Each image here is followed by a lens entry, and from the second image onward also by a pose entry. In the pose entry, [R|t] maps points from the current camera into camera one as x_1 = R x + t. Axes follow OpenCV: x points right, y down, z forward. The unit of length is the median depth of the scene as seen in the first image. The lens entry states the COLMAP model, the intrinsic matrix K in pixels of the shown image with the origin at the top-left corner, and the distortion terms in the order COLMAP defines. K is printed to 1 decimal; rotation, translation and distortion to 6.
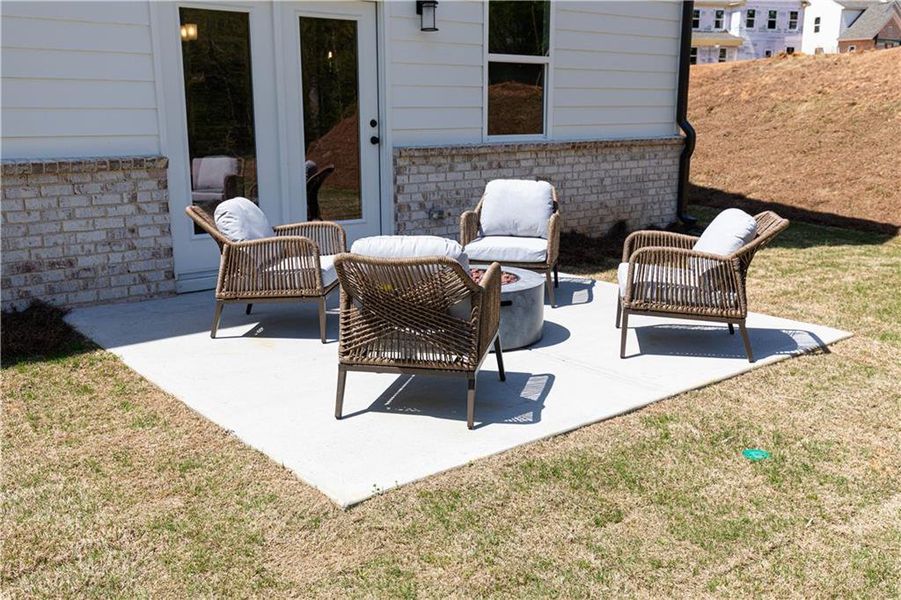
lens RADIAL K [[880.4, 0, 450.5], [0, 880.4, 300.0], [0, 0, 1]] dist [0.014518, 0.002387]
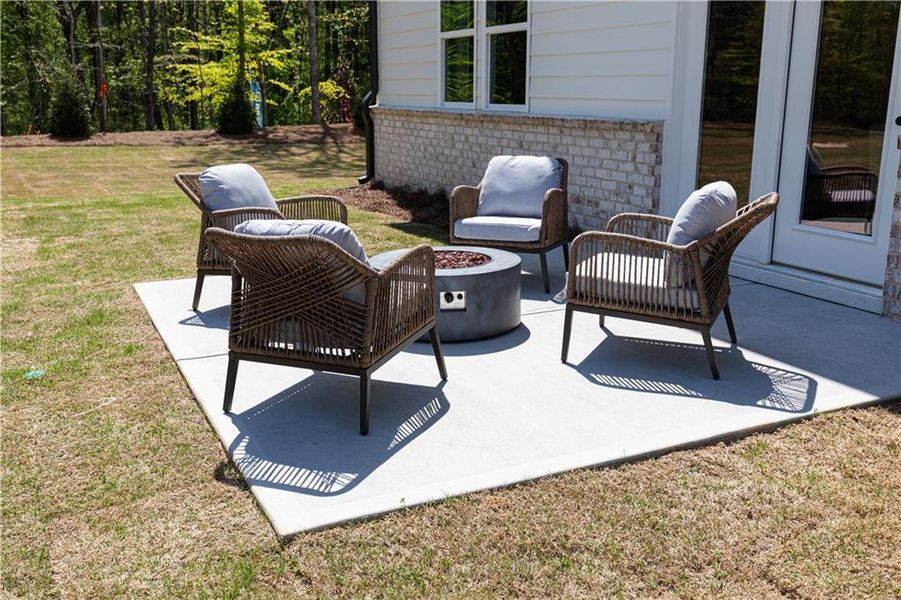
lens RADIAL K [[880.4, 0, 450.5], [0, 880.4, 300.0], [0, 0, 1]] dist [0.014518, 0.002387]
pose [[-0.247709, 0.227132, -0.941834, 0.783360], [-0.209726, 0.936509, 0.281008, -0.213155], [0.945862, 0.267135, -0.184346, 1.049548]]
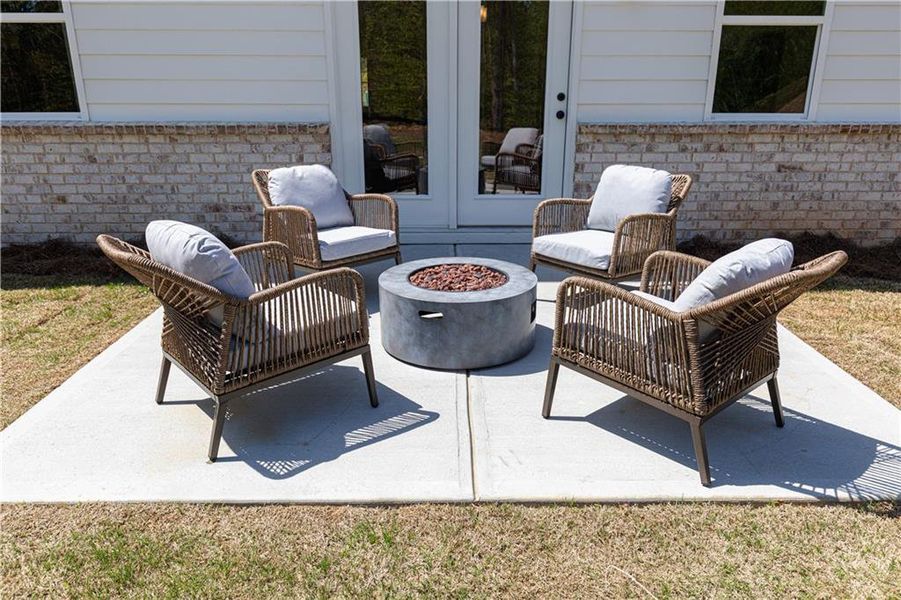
lens RADIAL K [[672.7, 0, 450.5], [0, 672.7, 300.0], [0, 0, 1]] dist [0.000019, -0.004514]
pose [[0.775751, 0.192049, -0.601106, 0.375685], [-0.136903, 0.981097, 0.136774, -0.081928], [0.616010, -0.023809, 0.787379, 0.419194]]
